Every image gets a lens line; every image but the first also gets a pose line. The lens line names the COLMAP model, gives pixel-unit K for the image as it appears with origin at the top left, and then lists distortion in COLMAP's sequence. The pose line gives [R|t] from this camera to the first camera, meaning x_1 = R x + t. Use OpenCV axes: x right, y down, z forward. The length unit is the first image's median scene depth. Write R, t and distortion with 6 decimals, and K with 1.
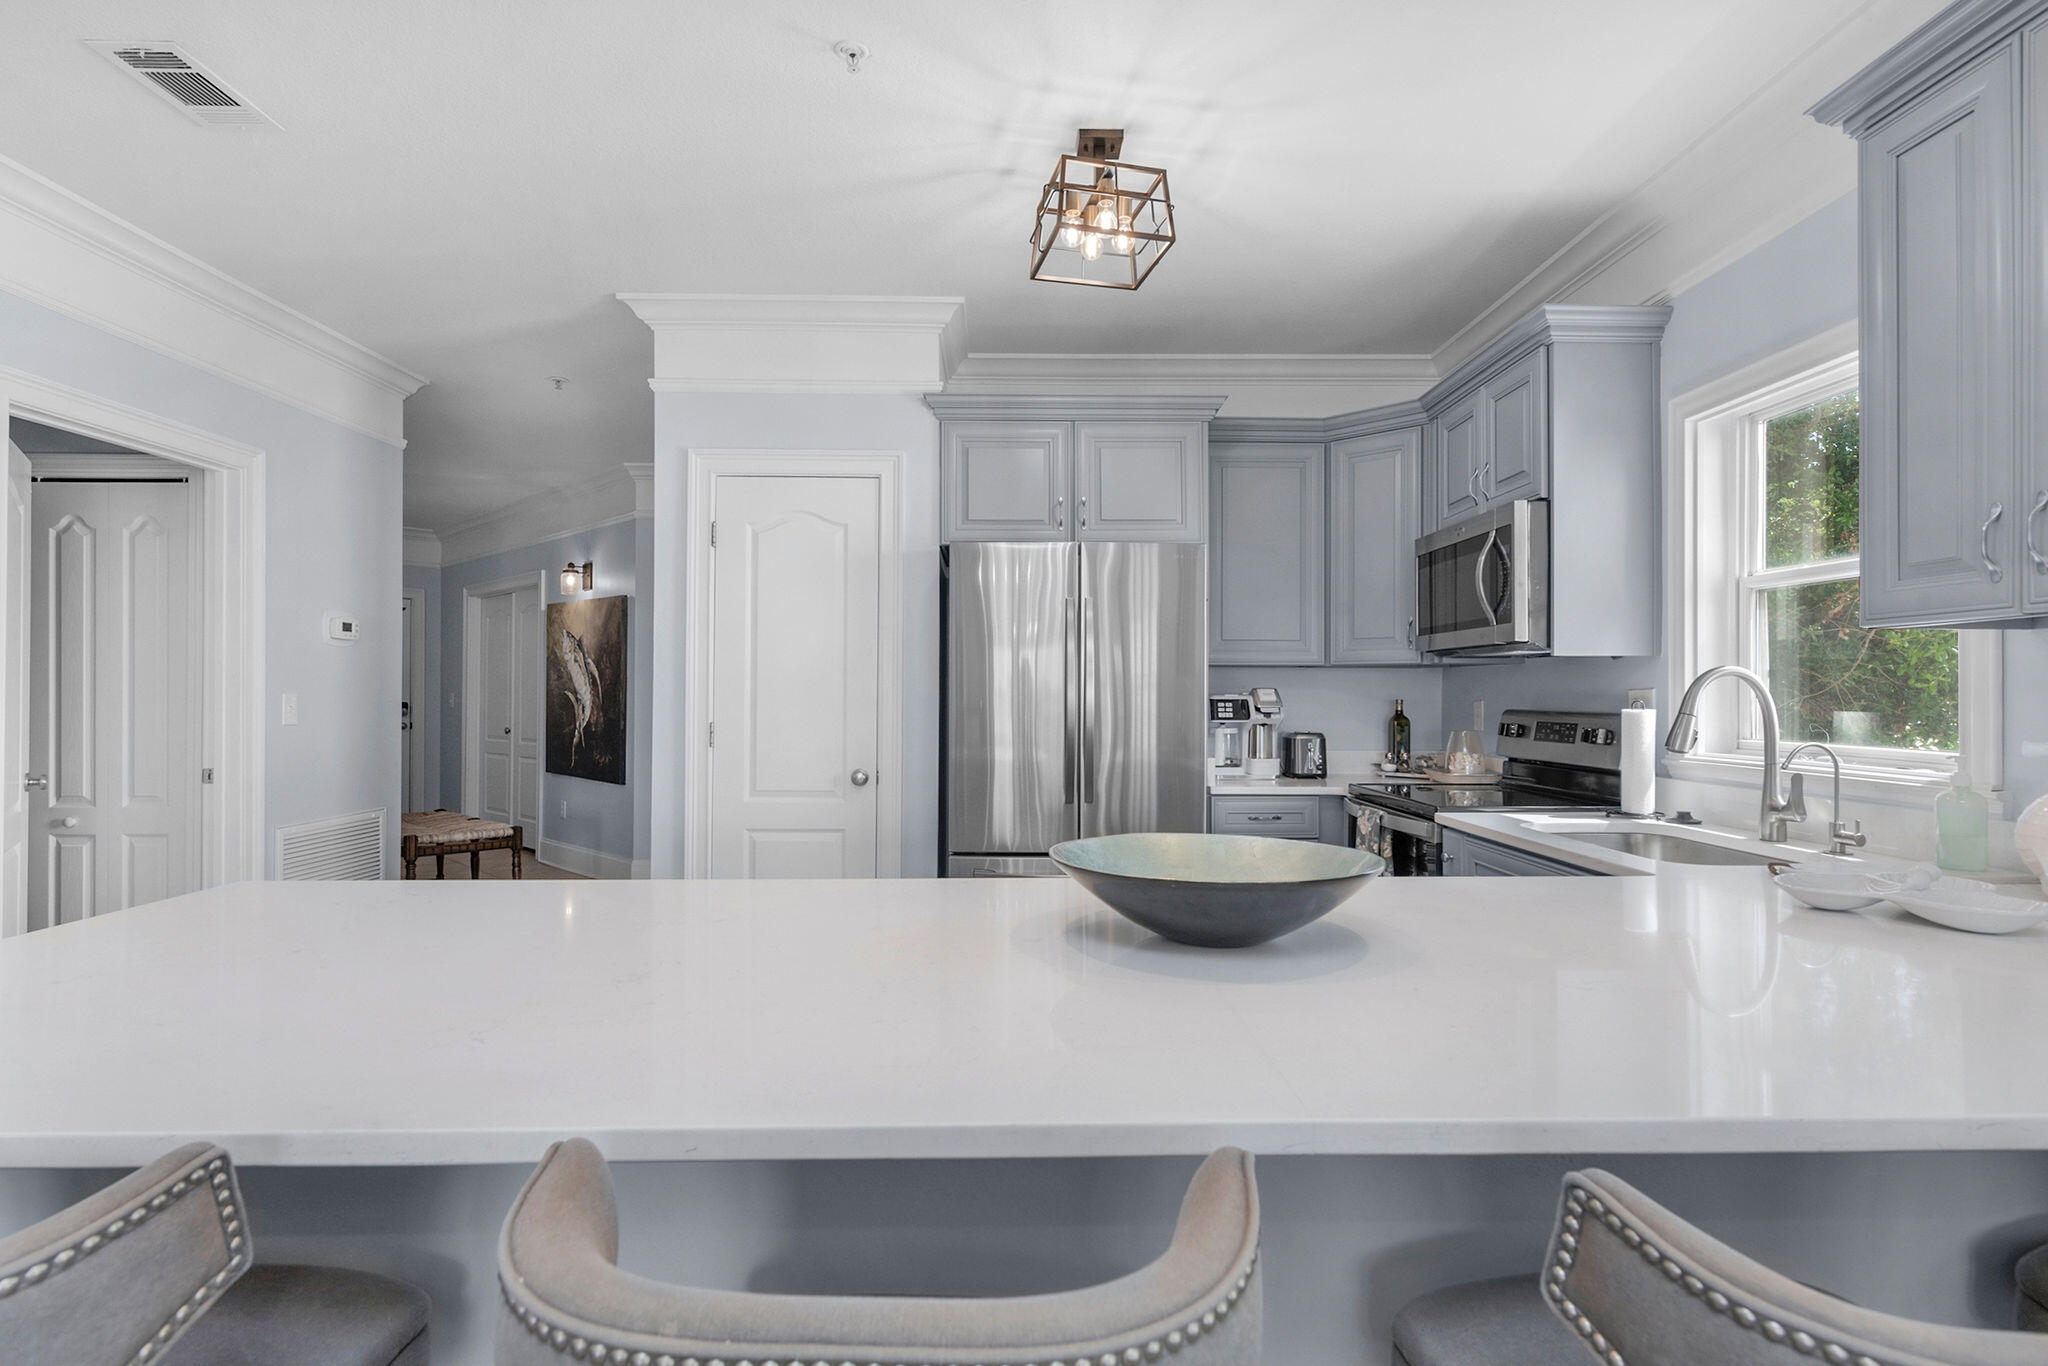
lens RADIAL K [[1051.8, 0, 1015.8], [0, 1051.8, 682.7], [0, 0, 1]] dist [0.024593, 0.000681]
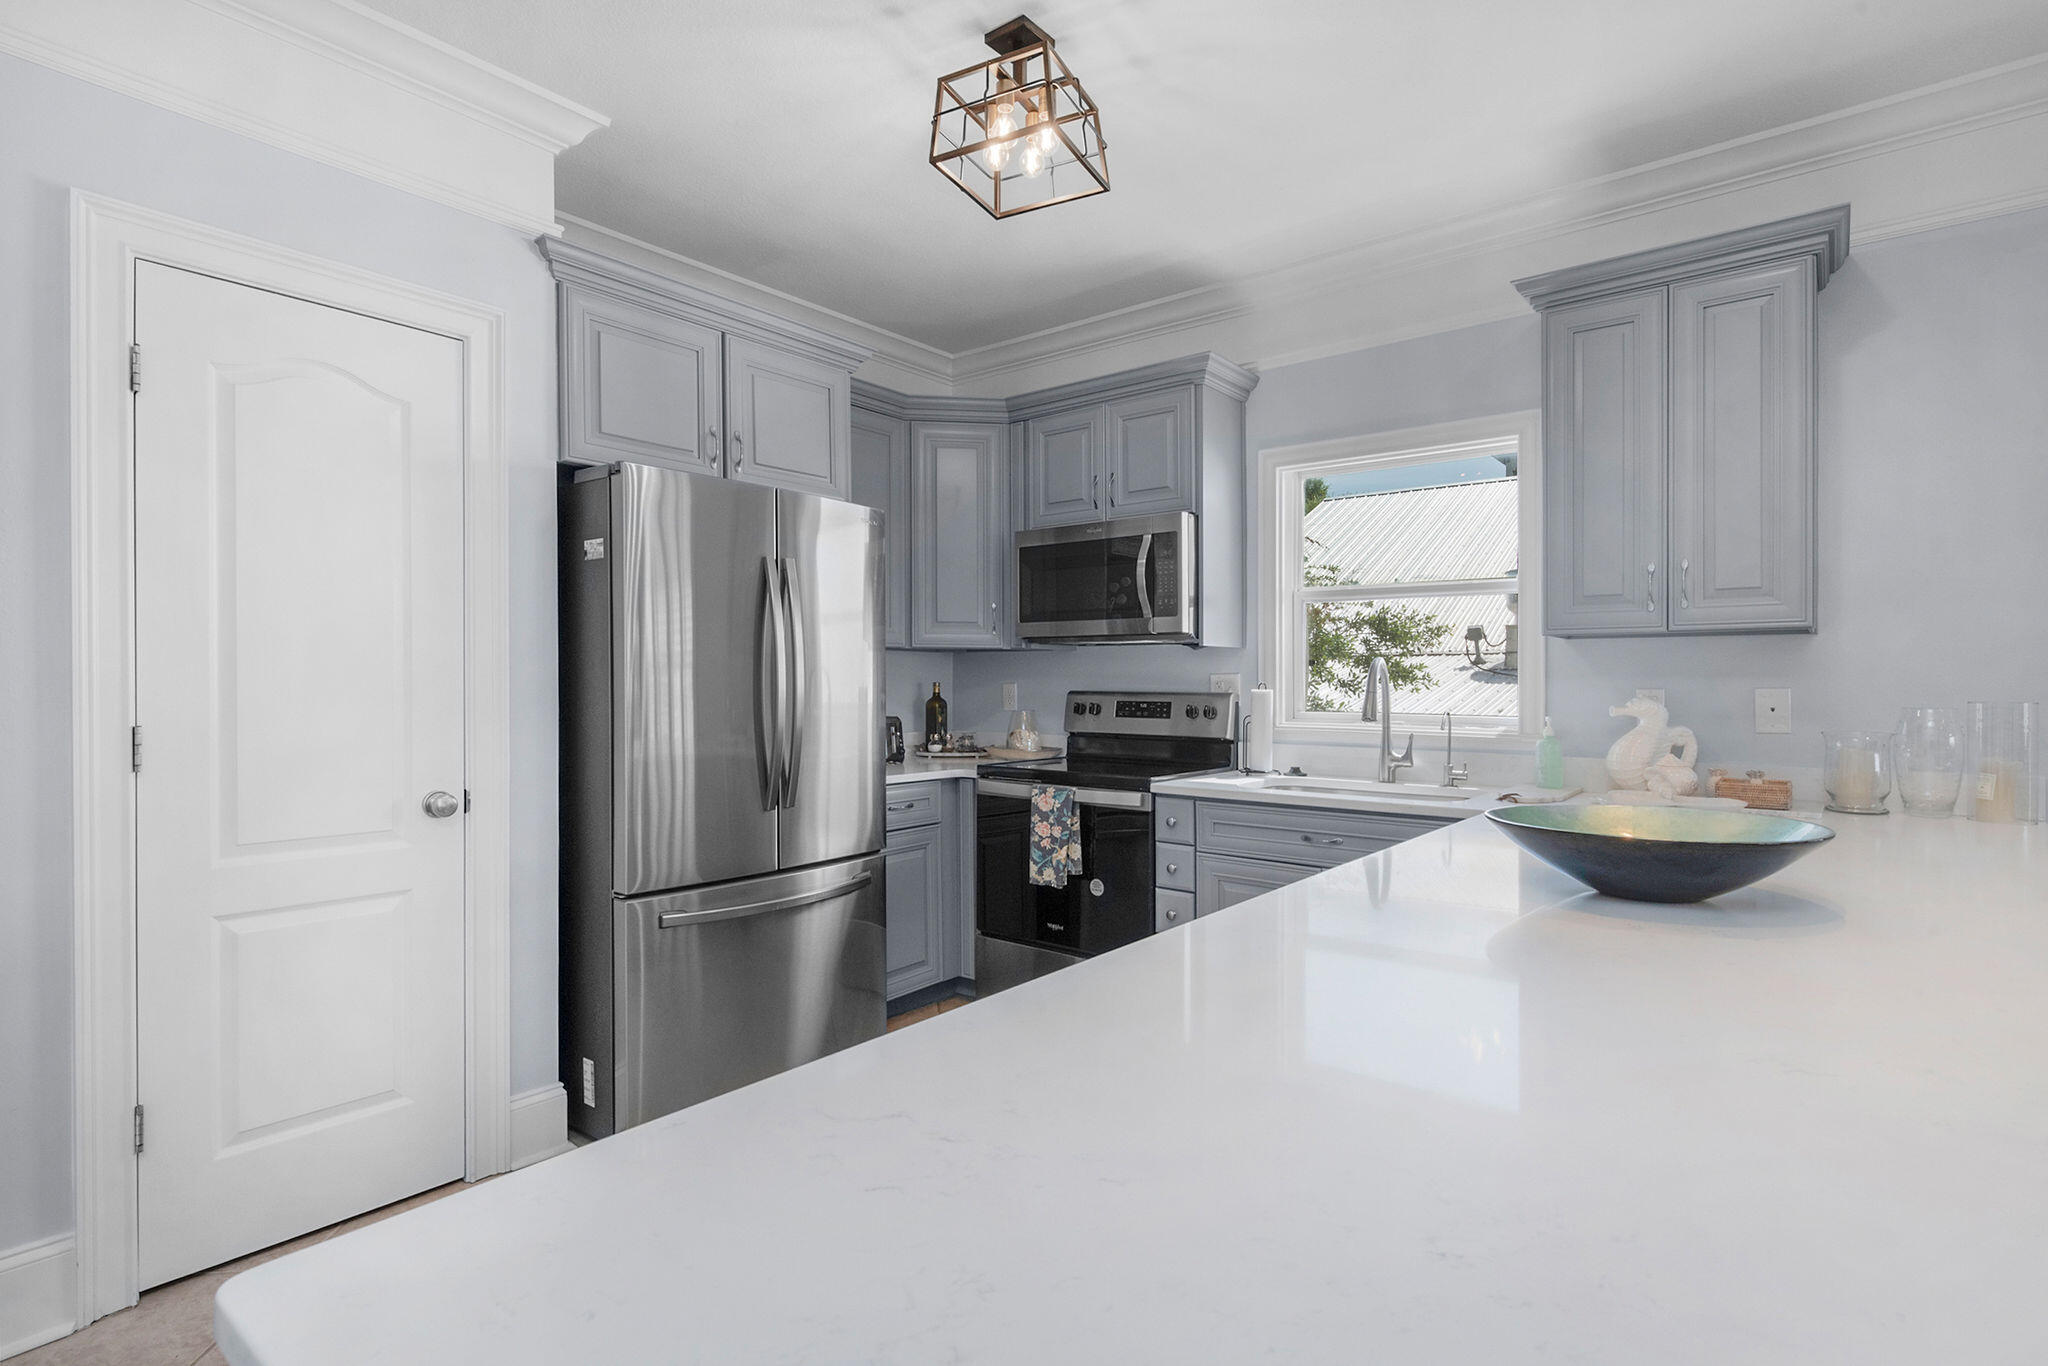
lens RADIAL K [[1051.8, 0, 1015.8], [0, 1051.8, 682.7], [0, 0, 1]] dist [0.024593, 0.000681]
pose [[0.625764, -0.001508, 0.780011, -0.492137], [-0.013288, 0.999832, 0.012593, 0.003343], [-0.779899, -0.018245, 0.625639, 0.369150]]
